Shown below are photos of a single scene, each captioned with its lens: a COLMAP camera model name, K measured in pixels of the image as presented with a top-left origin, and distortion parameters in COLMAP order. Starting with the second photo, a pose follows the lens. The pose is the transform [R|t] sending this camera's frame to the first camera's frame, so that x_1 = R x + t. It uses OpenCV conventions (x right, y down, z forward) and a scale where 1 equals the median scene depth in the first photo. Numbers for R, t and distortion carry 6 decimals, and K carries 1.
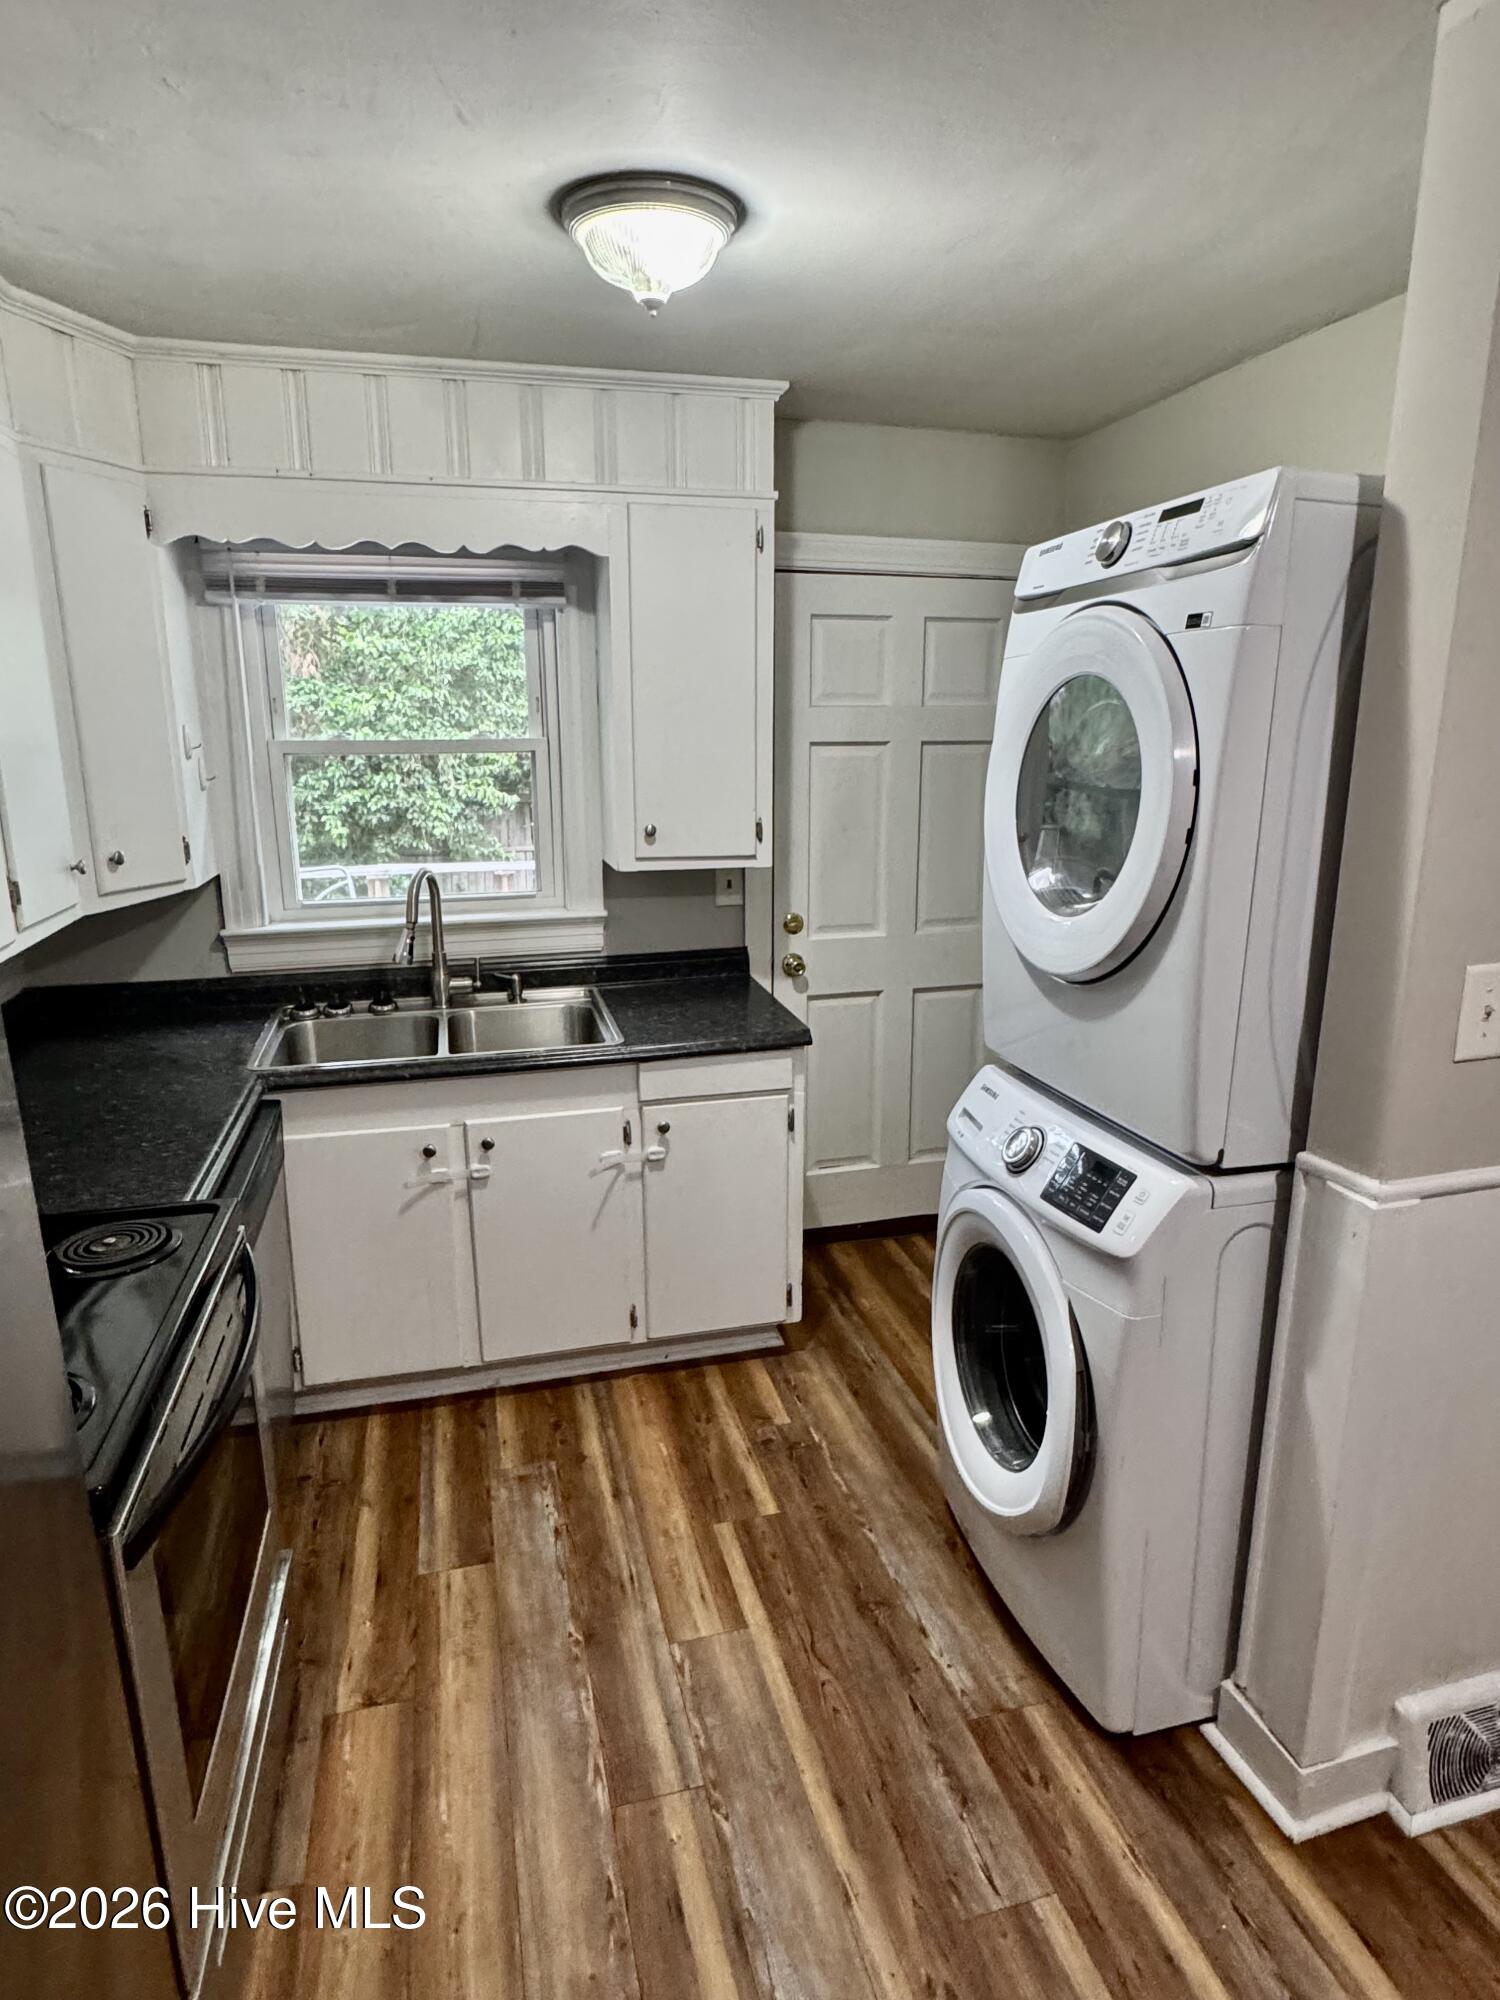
lens RADIAL K [[1151.1, 0, 752.1], [0, 1151.1, 1000.9], [0, 0, 1]] dist [-0.006119, 0.002852]
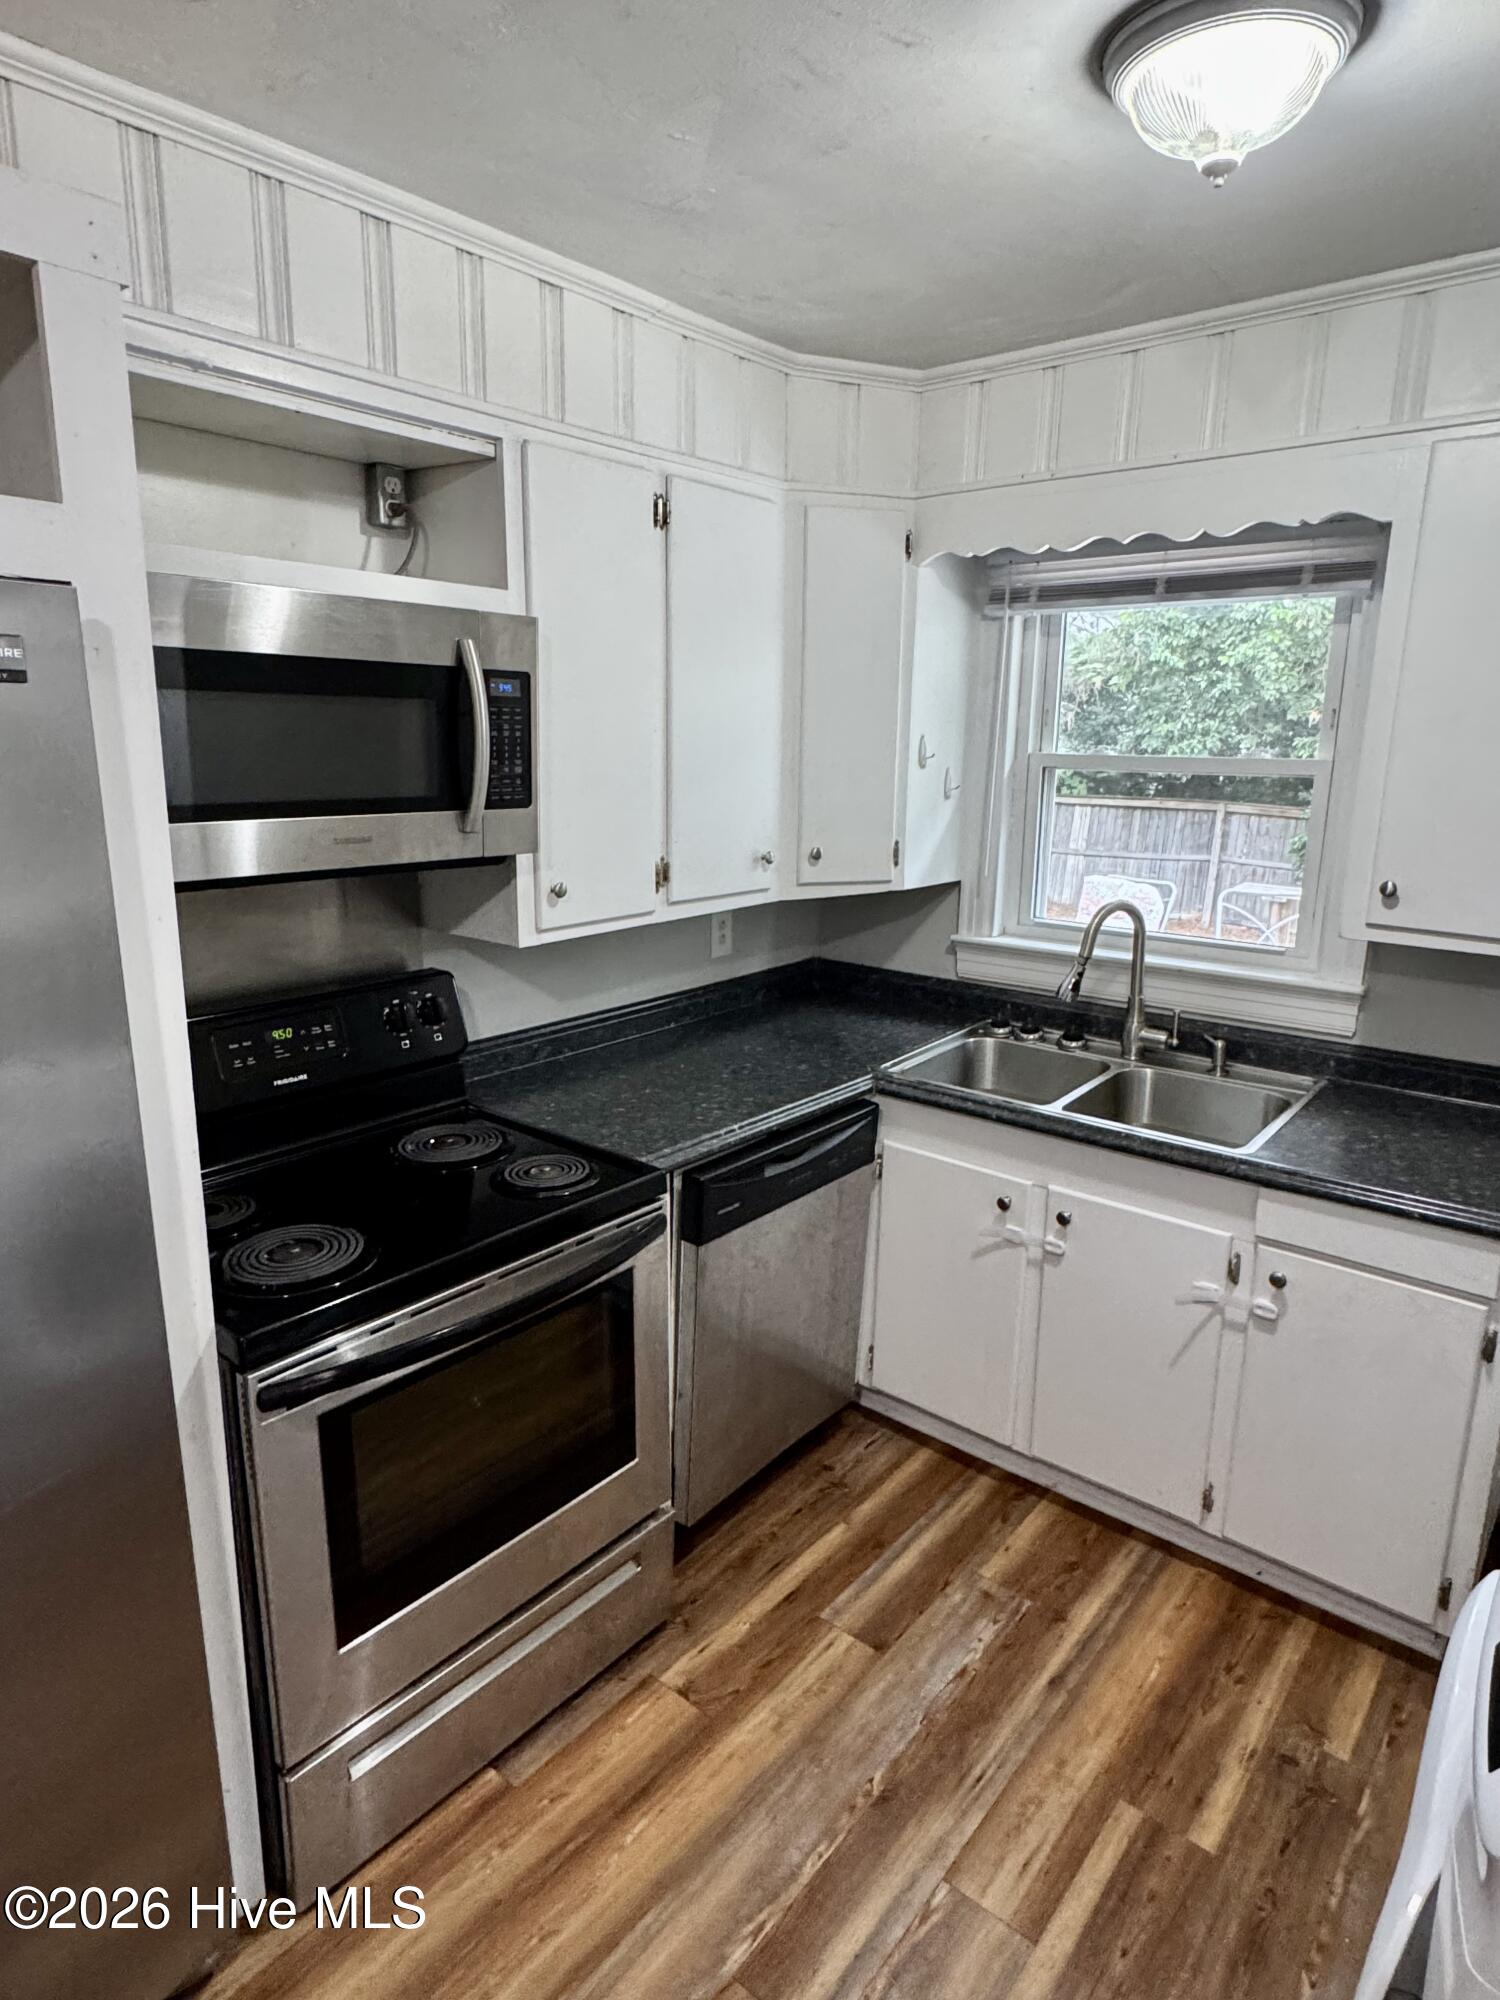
lens RADIAL K [[1151.1, 0, 761.4], [0, 1151.1, 994.5], [0, 0, 1]] dist [-0.006119, 0.002852]
pose [[0.588999, 0.191540, -0.785107, 0.286676], [-0.203583, 0.975342, 0.085220, -0.068931], [0.782070, 0.109640, 0.613469, 0.265437]]
